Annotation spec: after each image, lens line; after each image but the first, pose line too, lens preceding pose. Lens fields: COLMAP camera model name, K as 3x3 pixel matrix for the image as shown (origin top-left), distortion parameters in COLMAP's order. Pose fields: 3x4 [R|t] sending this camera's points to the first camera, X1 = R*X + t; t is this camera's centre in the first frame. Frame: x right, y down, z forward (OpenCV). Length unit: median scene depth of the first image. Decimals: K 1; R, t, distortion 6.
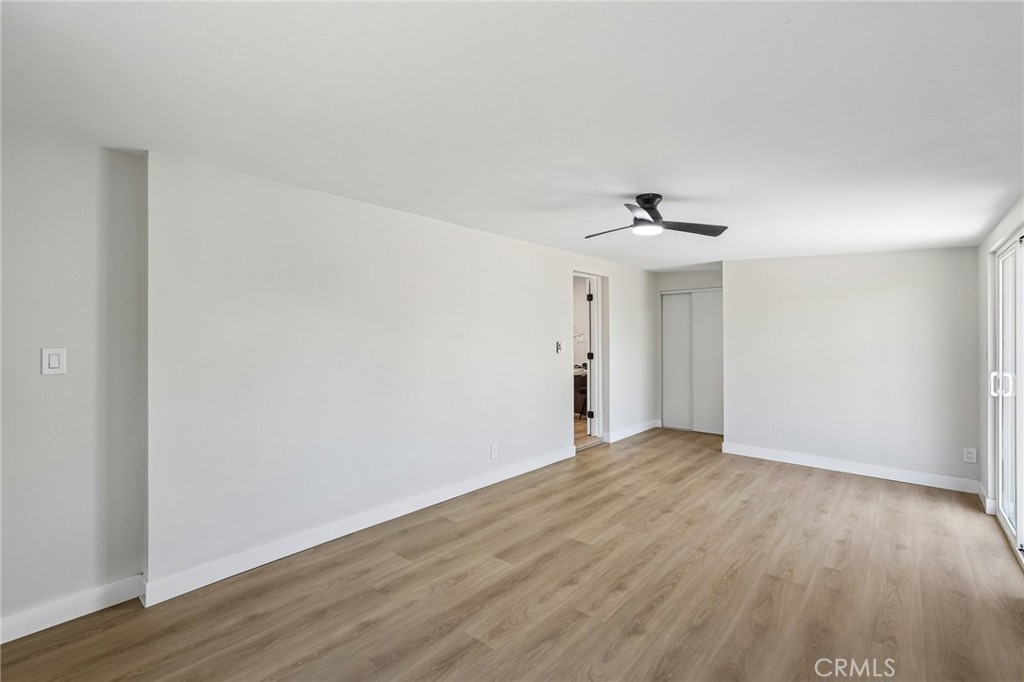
lens RADIAL K [[447.7, 0, 514.4], [0, 447.7, 342.7], [0, 0, 1]] dist [-0.001784, 0.000884]
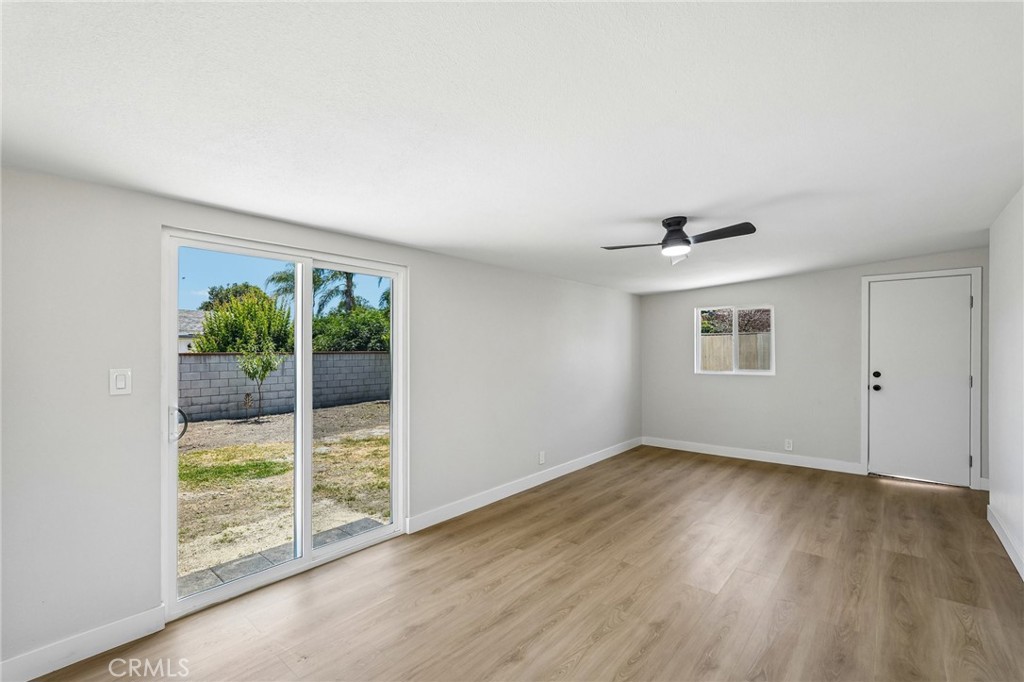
lens RADIAL K [[447.7, 0, 514.4], [0, 447.7, 342.7], [0, 0, 1]] dist [-0.001784, 0.000884]
pose [[-0.999907, 0.005579, -0.012412, 0.675323], [0.005626, 0.999977, -0.003801, -0.029328], [0.012390, -0.003871, -0.999916, 2.003818]]
